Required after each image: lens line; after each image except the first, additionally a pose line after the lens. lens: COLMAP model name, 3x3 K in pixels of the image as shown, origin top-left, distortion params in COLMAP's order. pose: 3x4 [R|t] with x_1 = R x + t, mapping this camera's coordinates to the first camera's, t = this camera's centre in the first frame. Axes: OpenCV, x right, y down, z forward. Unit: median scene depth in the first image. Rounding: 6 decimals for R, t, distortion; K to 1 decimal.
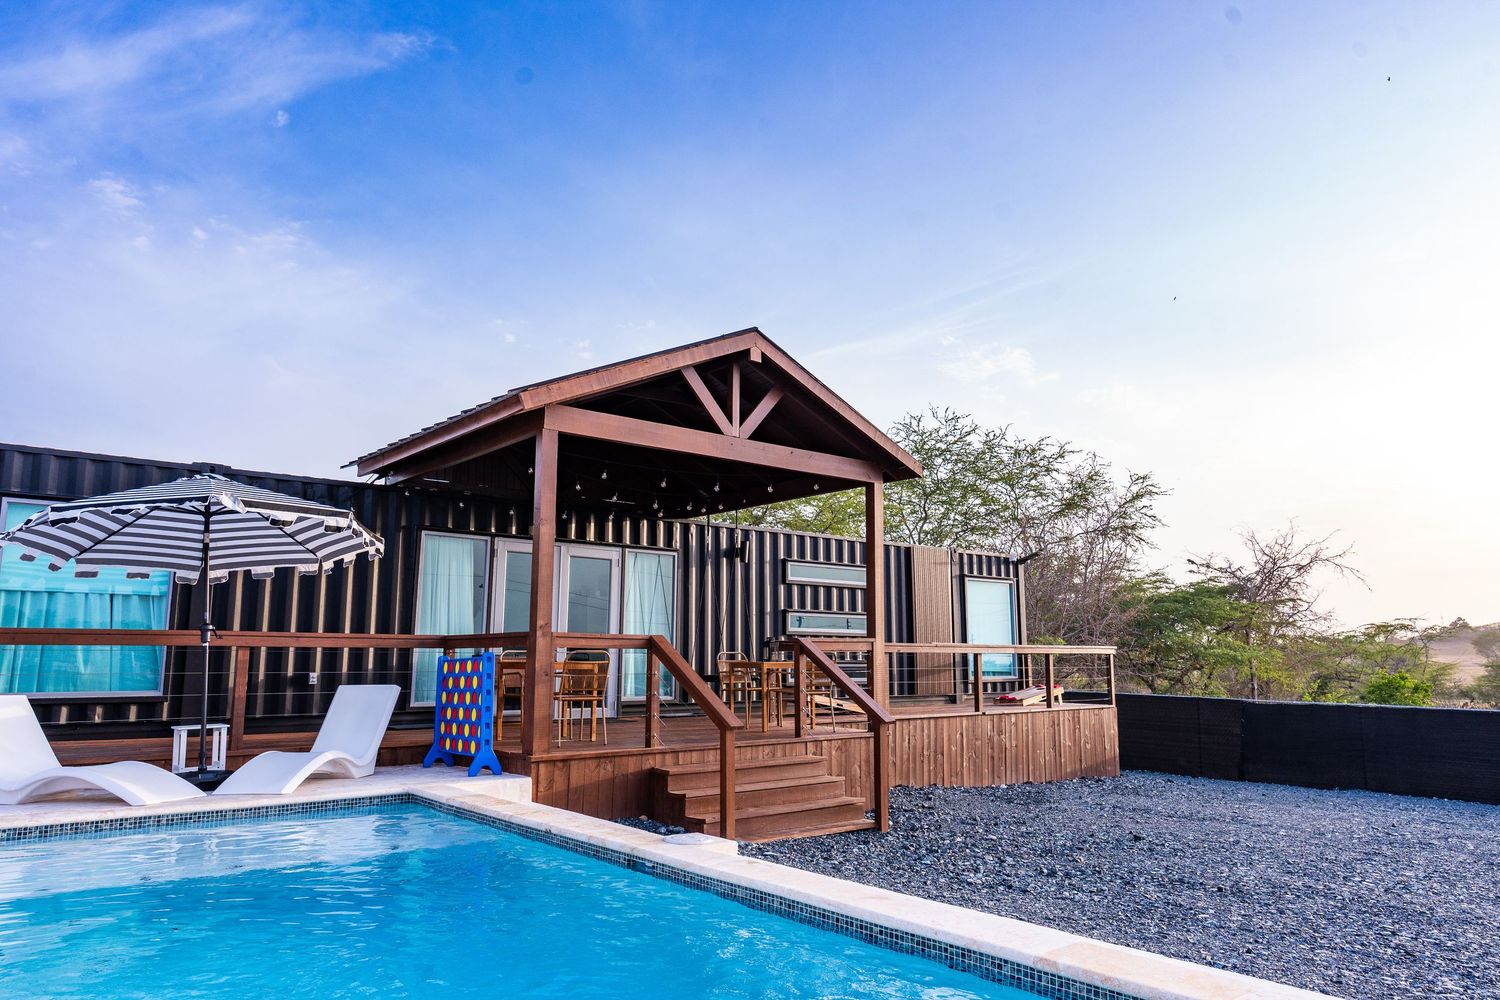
lens RADIAL K [[982.2, 0, 750.0], [0, 982.2, 500.0], [0, 0, 1]] dist [0.002425, 0.003583]
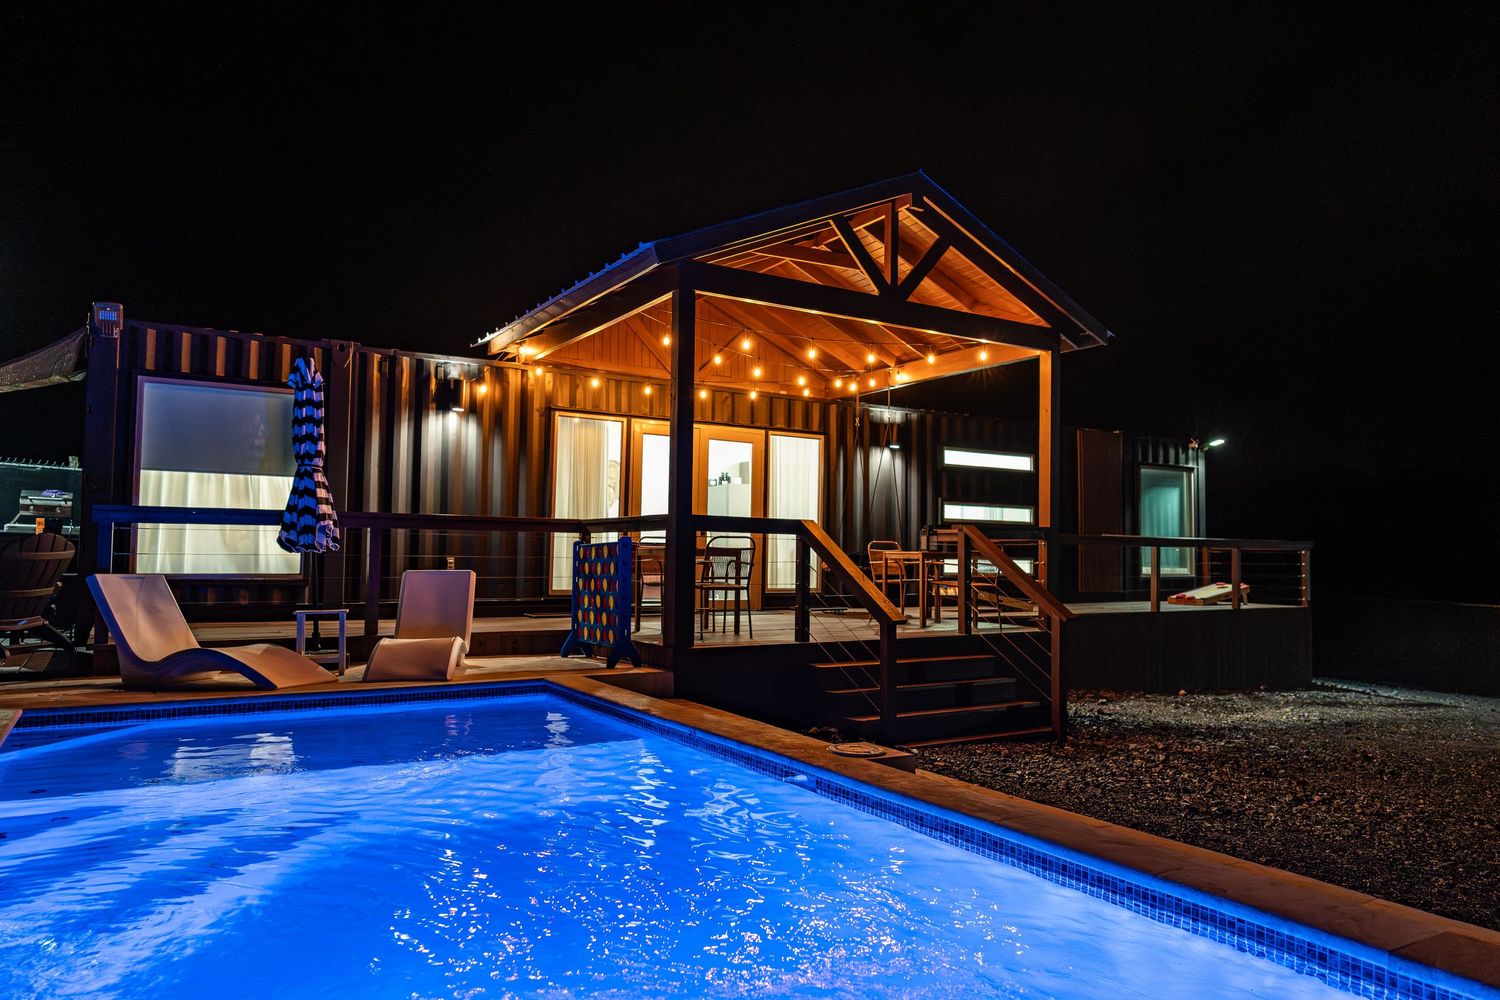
lens RADIAL K [[982.2, 0, 750.0], [0, 982.2, 500.0], [0, 0, 1]] dist [0.002425, 0.003583]
pose [[0.989948, 0.001919, -0.141416, -0.020144], [0.014266, 0.993454, 0.113340, 0.018134], [0.140708, -0.114218, 0.983441, 0.113417]]
